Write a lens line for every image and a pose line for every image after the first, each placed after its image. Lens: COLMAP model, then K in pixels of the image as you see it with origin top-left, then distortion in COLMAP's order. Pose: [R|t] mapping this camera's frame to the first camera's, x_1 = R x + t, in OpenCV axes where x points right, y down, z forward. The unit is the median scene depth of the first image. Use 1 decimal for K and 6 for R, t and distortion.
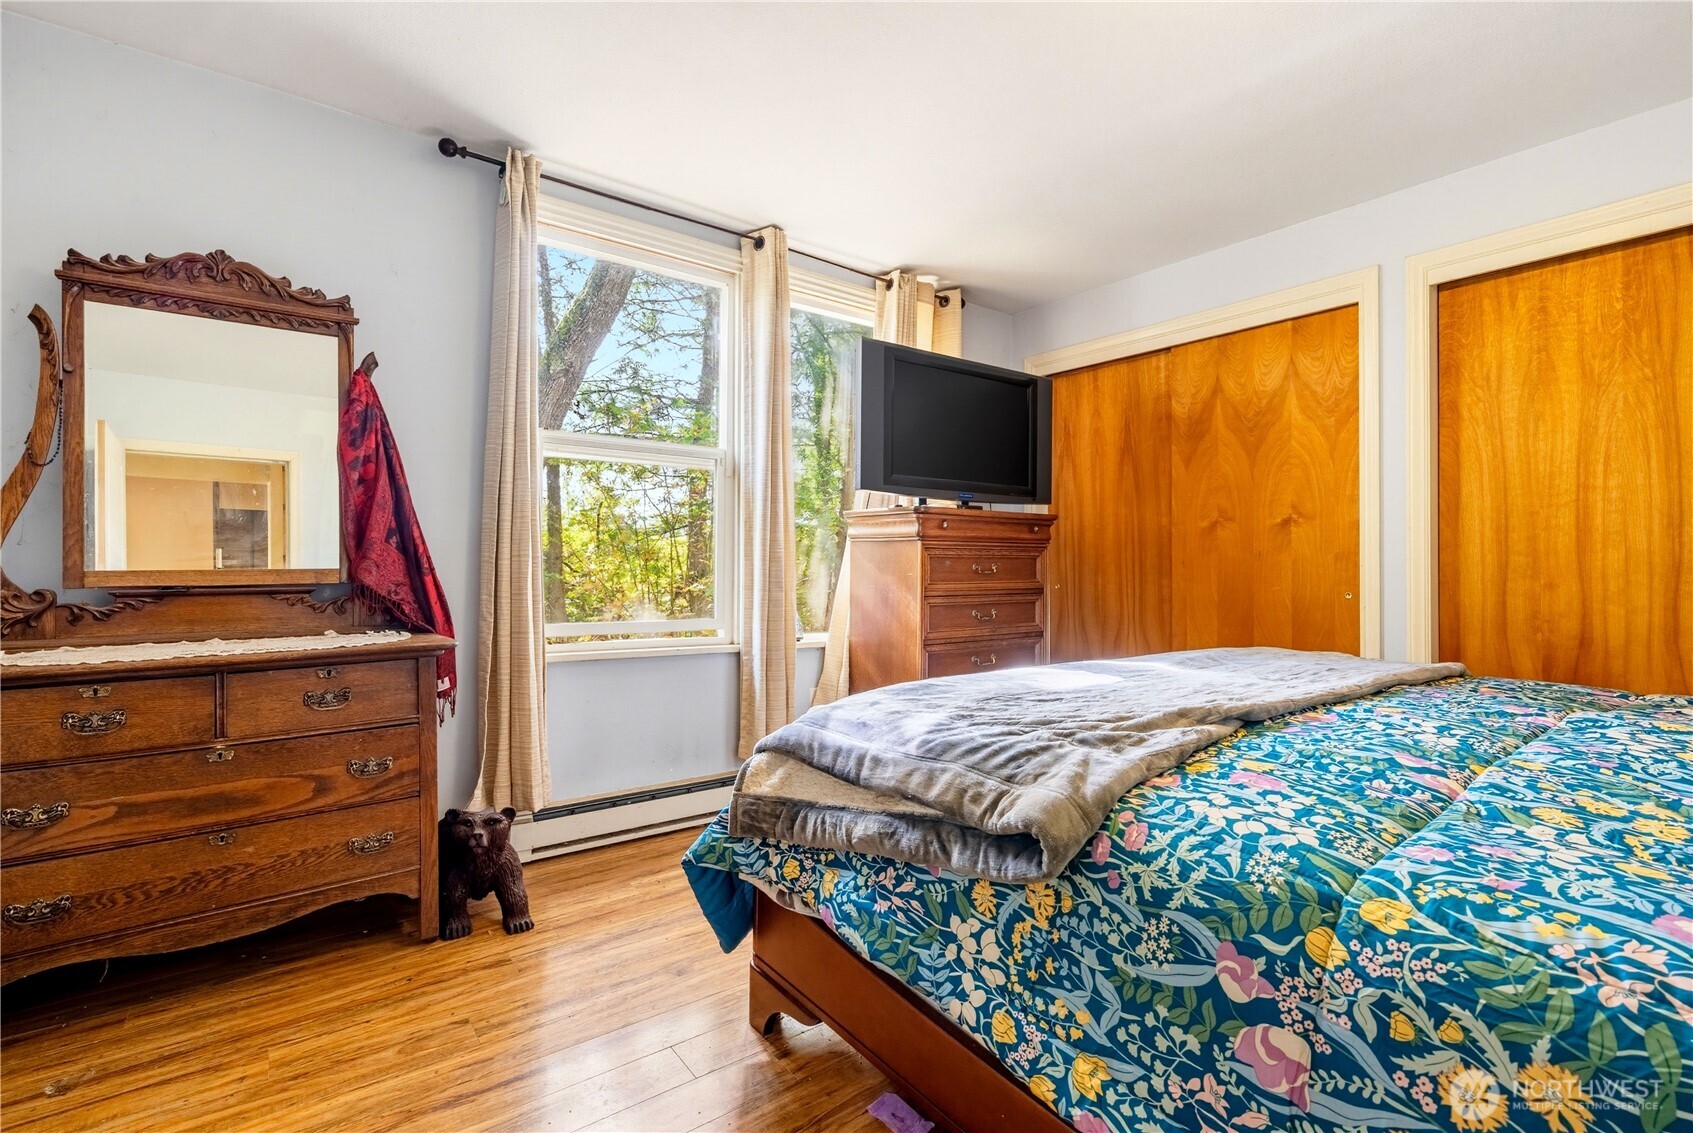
lens RADIAL K [[778.7, 0, 846.5], [0, 778.7, 566.5], [0, 0, 1]] dist [-0.001852, -0.000099]
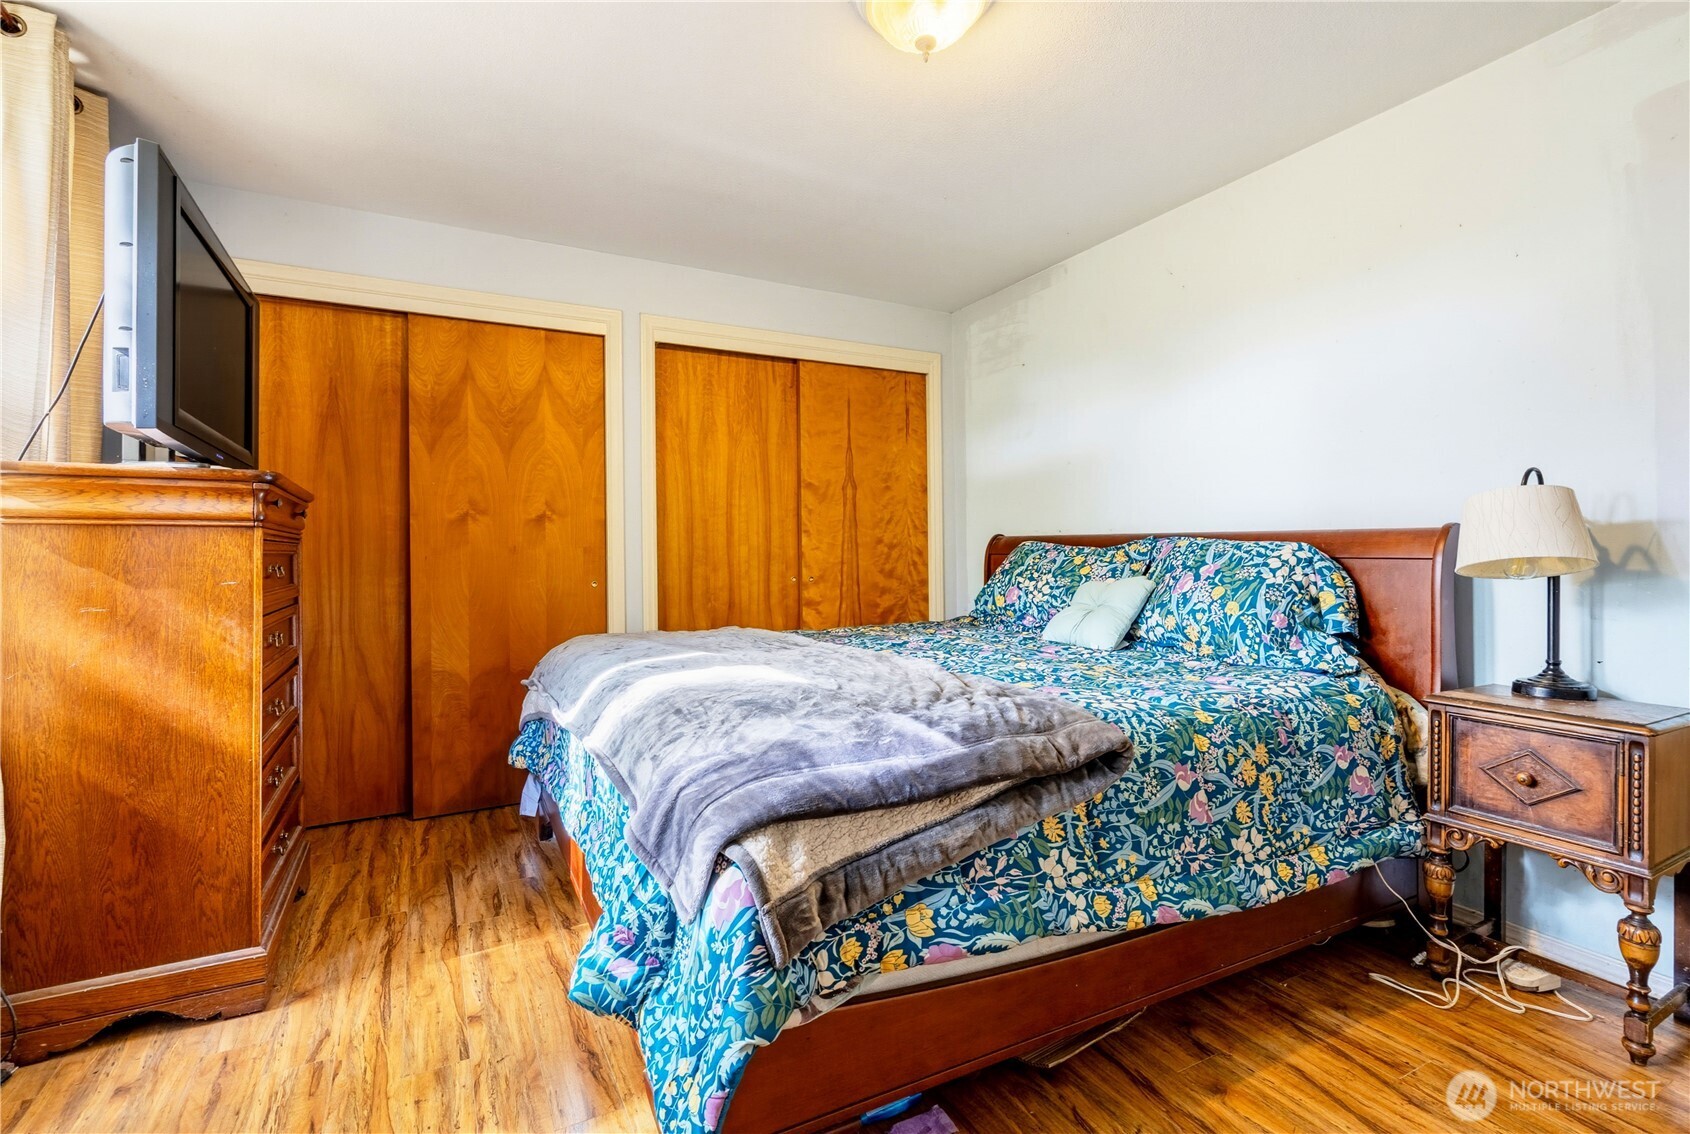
lens RADIAL K [[785.4, 0, 845.5], [0, 785.4, 528.2], [0, 0, 1]] dist [-0.002518, -0.000155]
pose [[0.144069, 0.022217, 0.989318, -1.024509], [0.012928, 0.999620, -0.024331, -0.028120], [-0.989483, 0.016295, 0.143727, 1.035179]]
